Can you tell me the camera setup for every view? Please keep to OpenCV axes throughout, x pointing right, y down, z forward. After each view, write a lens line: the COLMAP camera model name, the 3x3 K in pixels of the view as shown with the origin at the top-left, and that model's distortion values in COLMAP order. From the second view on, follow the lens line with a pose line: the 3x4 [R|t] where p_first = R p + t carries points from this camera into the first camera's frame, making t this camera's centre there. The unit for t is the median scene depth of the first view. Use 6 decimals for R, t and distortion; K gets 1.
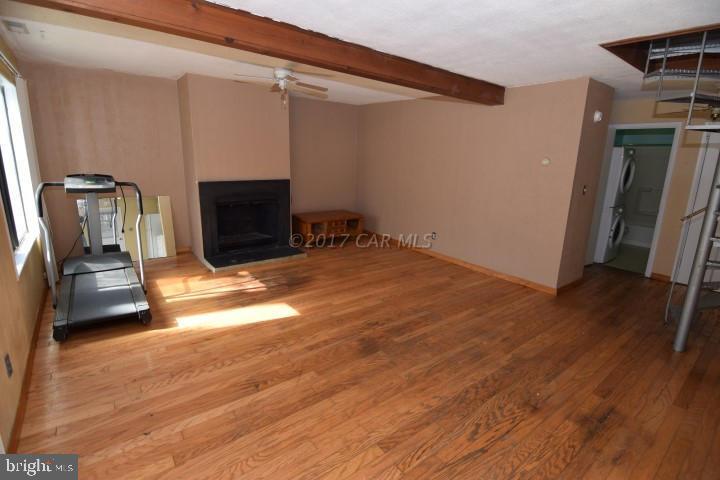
lens RADIAL K [[349.2, 0, 359.0], [0, 349.2, 238.7], [0, 0, 1]] dist [-0.004528, -0.011163]
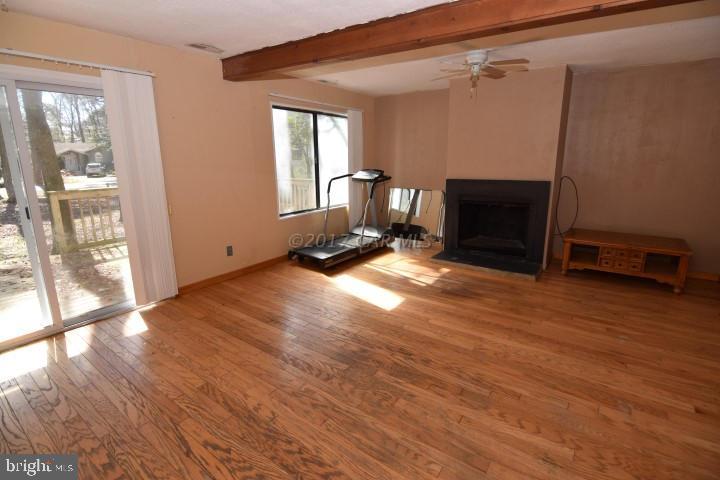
lens RADIAL K [[349.2, 0, 358.6], [0, 349.2, 239.1], [0, 0, 1]] dist [-0.004528, -0.011163]
pose [[0.276627, 0.190338, -0.941939, 0.650778], [-0.207709, 0.968861, 0.134778, -0.087541], [0.938261, 0.158366, 0.307548, 0.545750]]
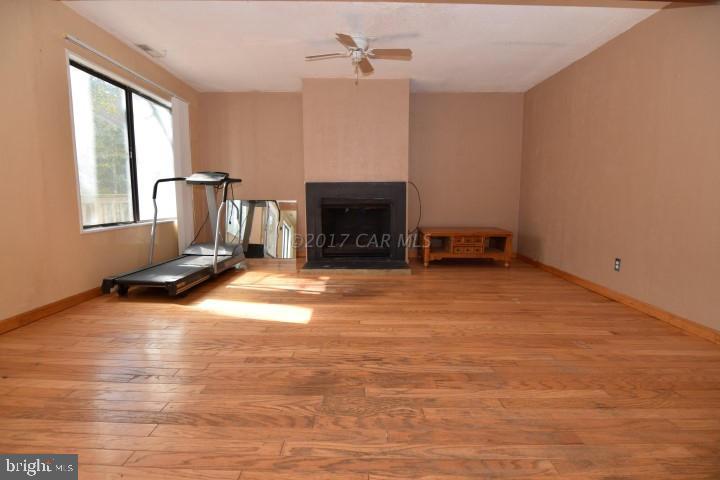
lens RADIAL K [[349.2, 0, 359.5], [0, 349.2, 236.1], [0, 0, 1]] dist [-0.004528, -0.011163]
pose [[0.781985, 0.038406, -0.622113, 0.360627], [-0.123707, 0.987807, -0.094516, 0.080732], [0.610898, 0.150870, 0.777201, 0.422238]]
